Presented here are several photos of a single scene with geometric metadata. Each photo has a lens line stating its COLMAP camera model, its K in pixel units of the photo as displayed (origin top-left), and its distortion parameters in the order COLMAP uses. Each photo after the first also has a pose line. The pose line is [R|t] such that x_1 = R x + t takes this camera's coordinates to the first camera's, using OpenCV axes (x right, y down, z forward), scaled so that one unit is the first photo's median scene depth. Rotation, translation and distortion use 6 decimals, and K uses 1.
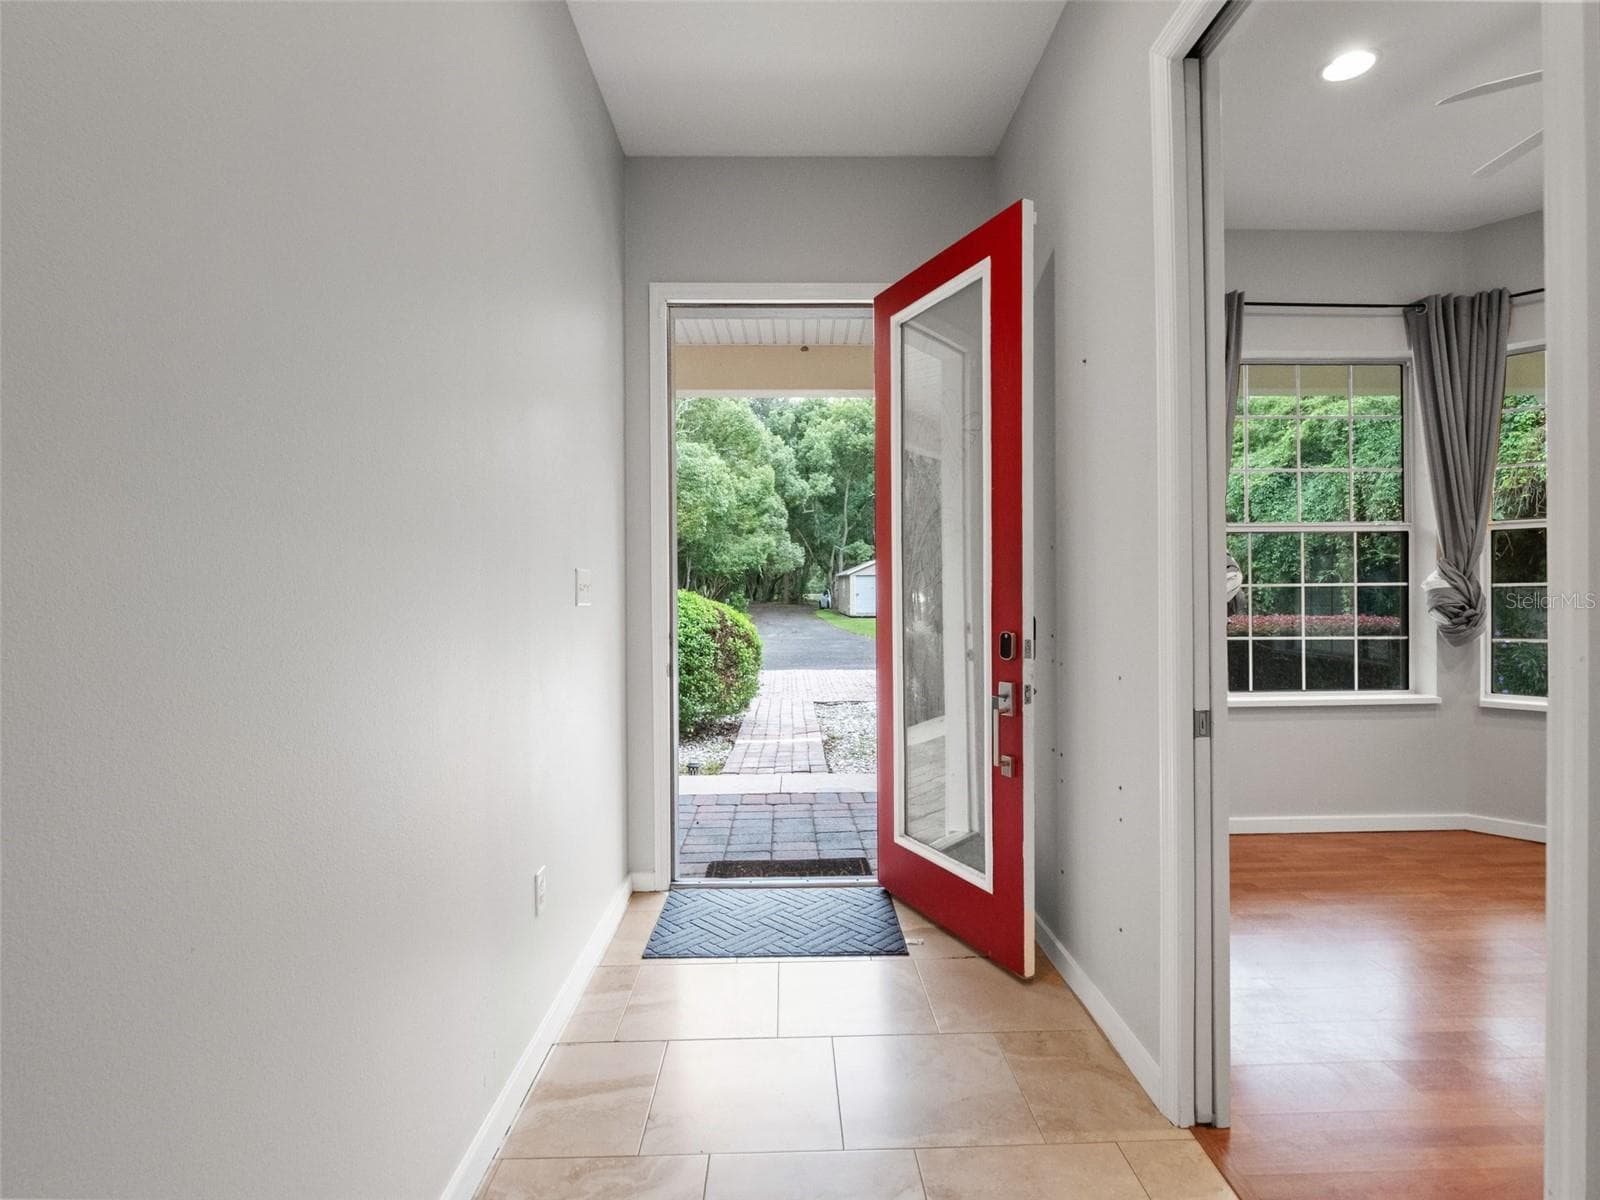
lens RADIAL K [[802.7, 0, 812.0], [0, 802.7, 597.4], [0, 0, 1]] dist [-0.014453, 0.001814]
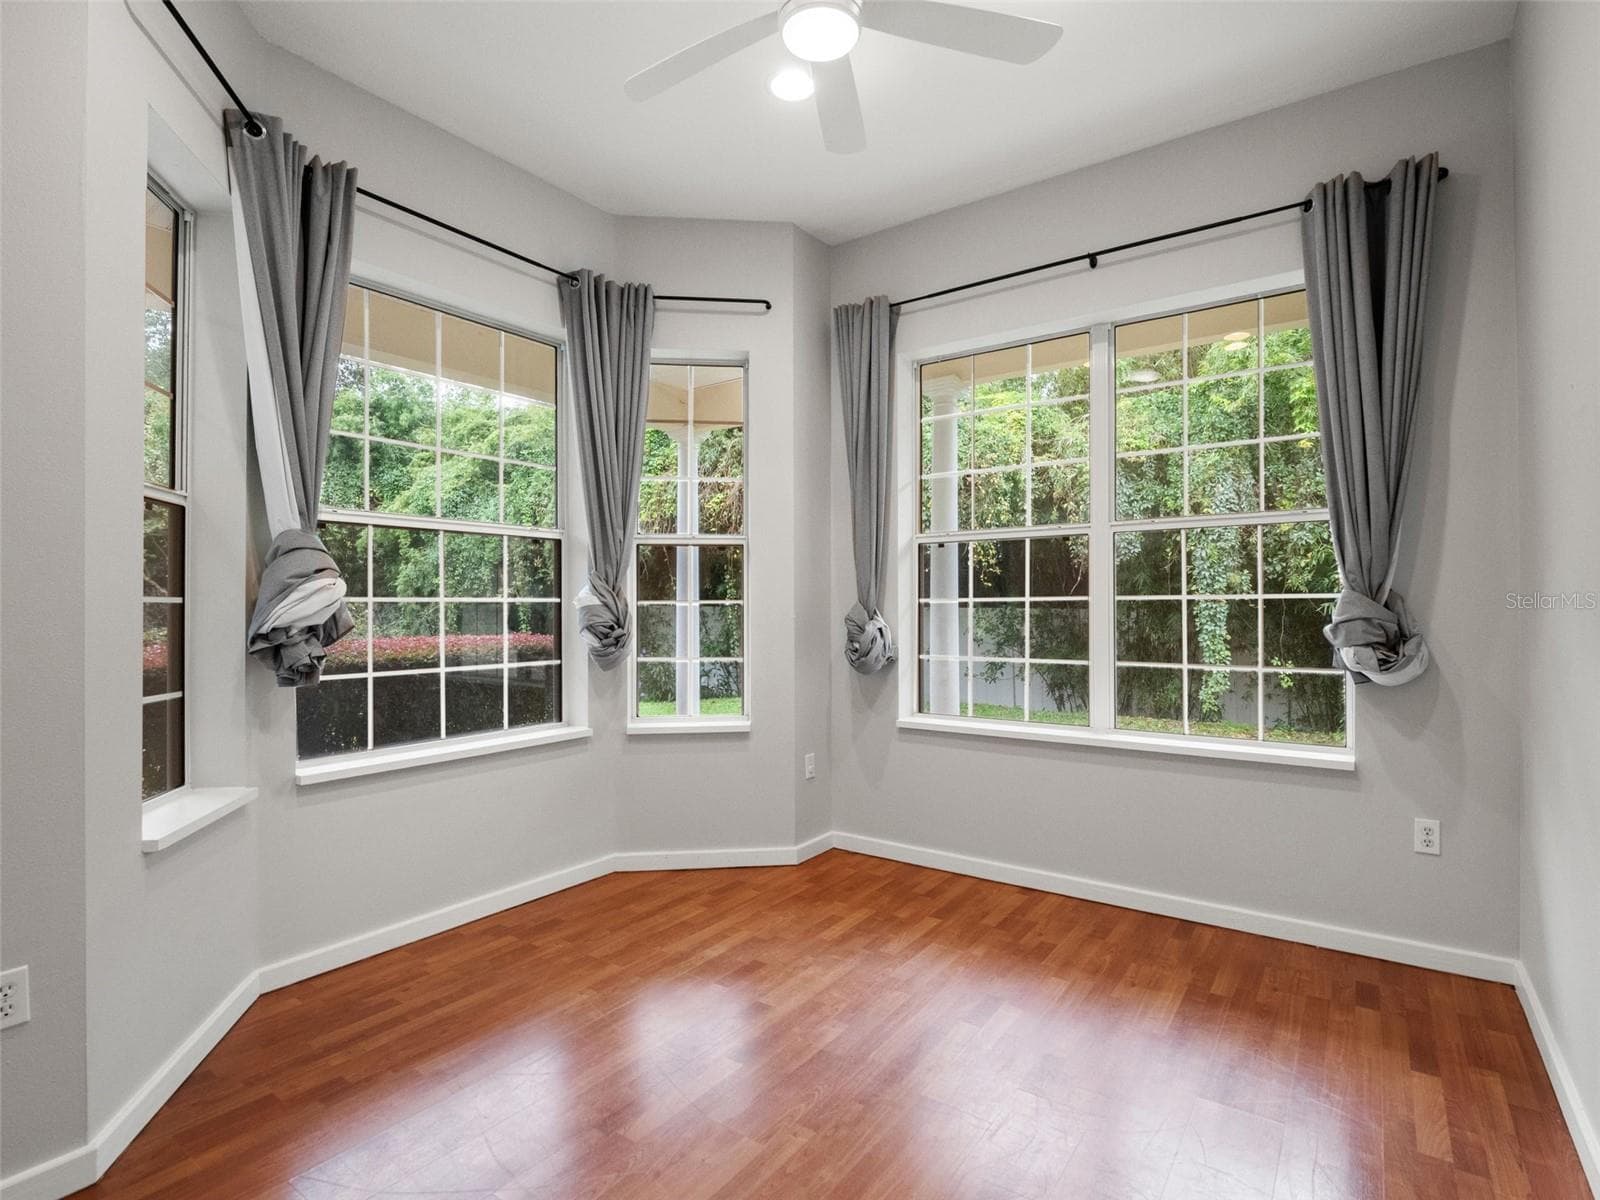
lens RADIAL K [[802.7, 0, 806.0], [0, 802.7, 603.2], [0, 0, 1]] dist [-0.014453, 0.001814]
pose [[0.605371, 0.008718, 0.795895, 0.225936], [0.002346, 0.999916, -0.012737, -0.001999], [-0.795940, 0.009578, 0.605300, 0.272533]]
